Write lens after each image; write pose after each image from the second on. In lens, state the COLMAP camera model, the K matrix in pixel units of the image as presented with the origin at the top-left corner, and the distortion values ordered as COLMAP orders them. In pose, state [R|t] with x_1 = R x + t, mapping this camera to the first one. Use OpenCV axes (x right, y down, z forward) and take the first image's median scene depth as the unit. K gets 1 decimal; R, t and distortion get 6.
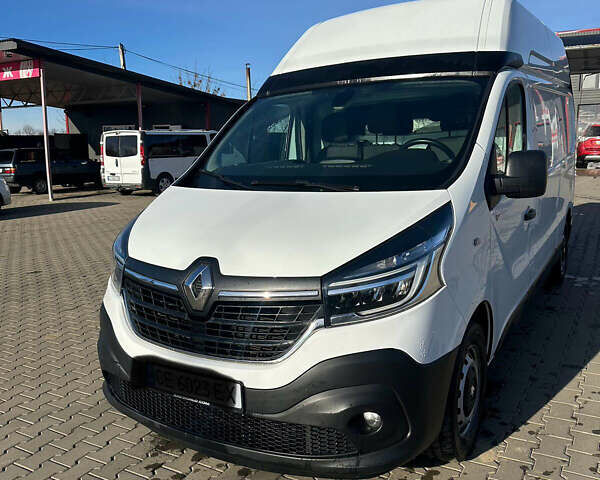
lens RADIAL K [[567.9, 0, 300.0], [0, 567.9, 240.0], [0, 0, 1]] dist [0.182415, -0.434698]
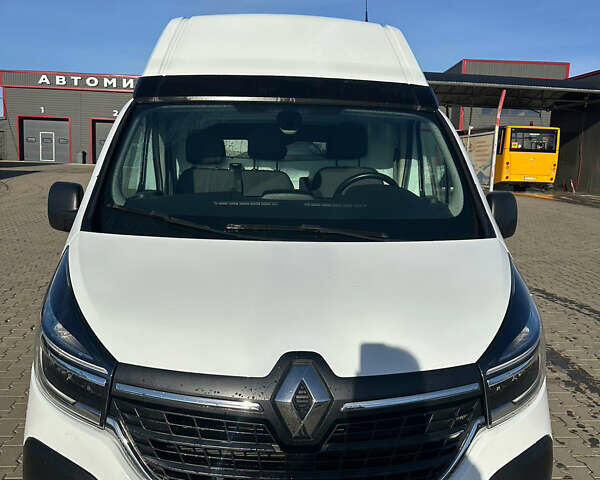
lens RADIAL K [[567.9, 0, 300.0], [0, 567.9, 240.0], [0, 0, 1]] dist [0.182415, -0.434698]
pose [[0.821079, -0.037601, 0.569575, -0.372699], [0.044624, 0.999003, 0.001621, -0.070930], [-0.569068, 0.024086, 0.821938, 0.304315]]
